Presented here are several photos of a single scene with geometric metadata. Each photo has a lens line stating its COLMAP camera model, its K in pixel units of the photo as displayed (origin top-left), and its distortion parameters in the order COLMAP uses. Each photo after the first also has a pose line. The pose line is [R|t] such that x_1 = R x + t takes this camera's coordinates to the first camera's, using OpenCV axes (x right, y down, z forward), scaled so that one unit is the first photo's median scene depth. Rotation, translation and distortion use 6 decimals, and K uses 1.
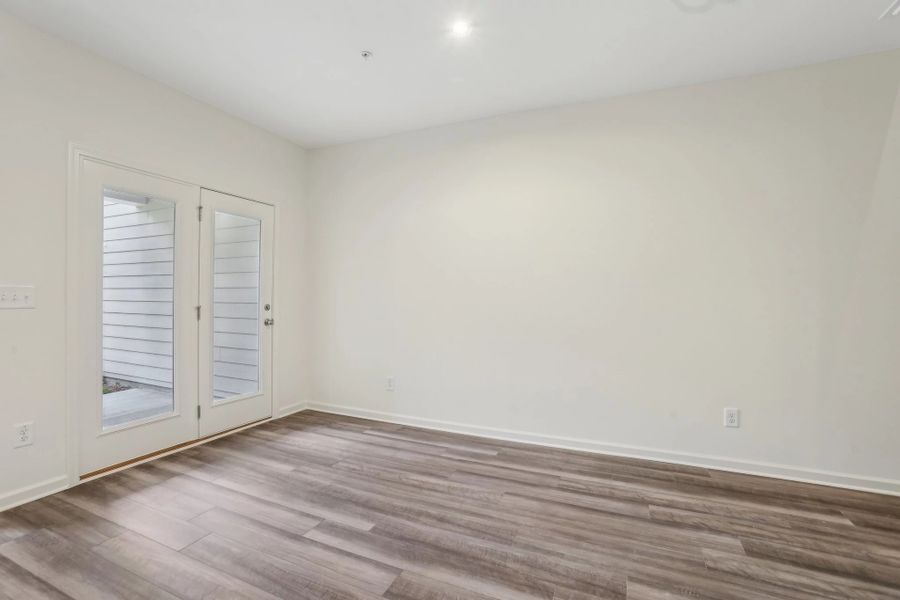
lens RADIAL K [[424.8, 0, 447.5], [0, 424.8, 297.0], [0, 0, 1]] dist [0.003672, 0.003446]
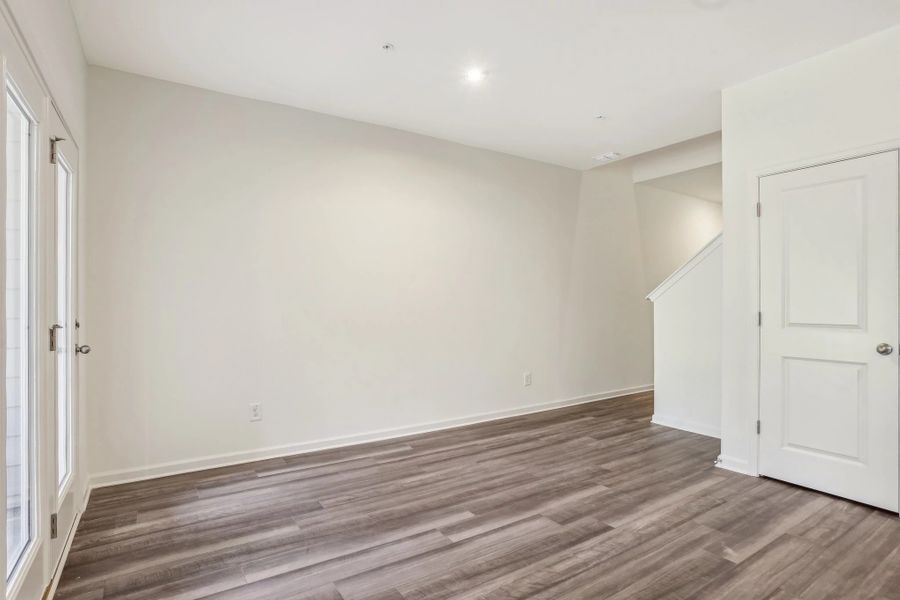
lens RADIAL K [[435.6, 0, 447.9], [0, 435.6, 306.8], [0, 0, 1]] dist [0.038542, 0.001703]
pose [[0.505359, 0.014287, 0.862791, -1.021379], [-0.028679, 0.999589, 0.000246, -0.026726], [-0.862432, -0.024868, 0.505561, 0.359678]]
